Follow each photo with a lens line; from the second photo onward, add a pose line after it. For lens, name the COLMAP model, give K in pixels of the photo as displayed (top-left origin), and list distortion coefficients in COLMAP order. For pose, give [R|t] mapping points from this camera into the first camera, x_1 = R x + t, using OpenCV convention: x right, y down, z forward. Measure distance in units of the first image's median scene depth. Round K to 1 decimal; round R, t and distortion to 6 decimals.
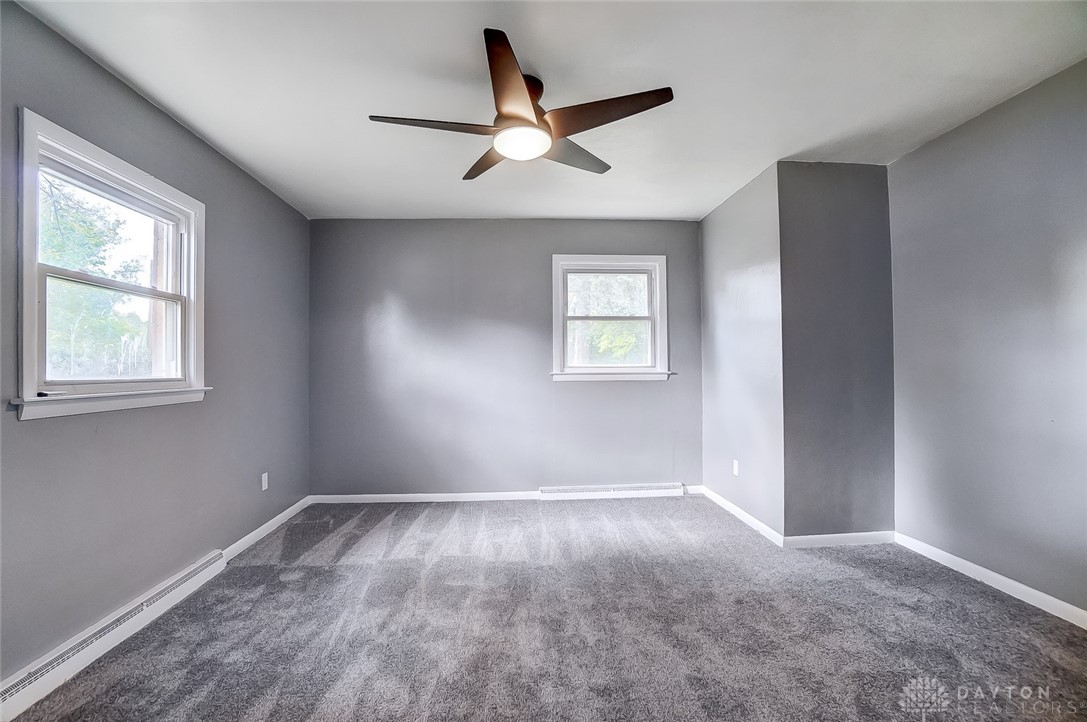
lens RADIAL K [[484.3, 0, 536.1], [0, 484.3, 363.6], [0, 0, 1]] dist [-0.068400, 0.025473]
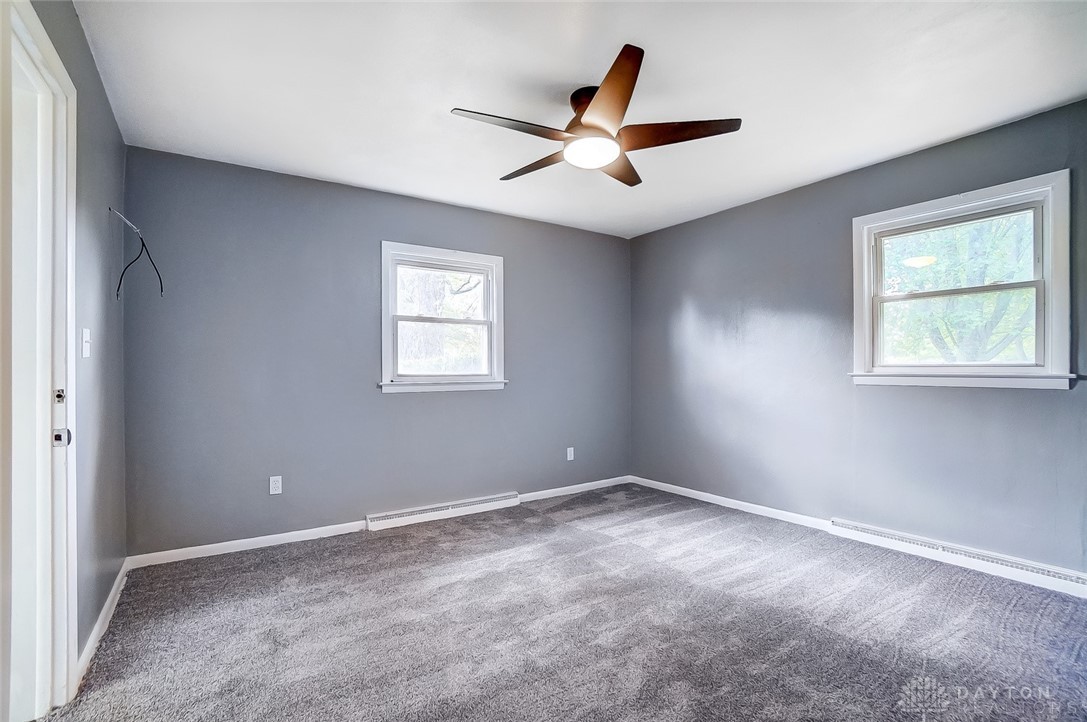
lens RADIAL K [[493.3, 0, 543.4], [0, 493.3, 373.9], [0, 0, 1]] dist [-0.070781, 0.027404]
pose [[0.519123, 0.012054, -0.854615, 0.677113], [0.008001, 0.999788, 0.018962, 0.001633], [0.854662, -0.016681, 0.518916, 0.288315]]
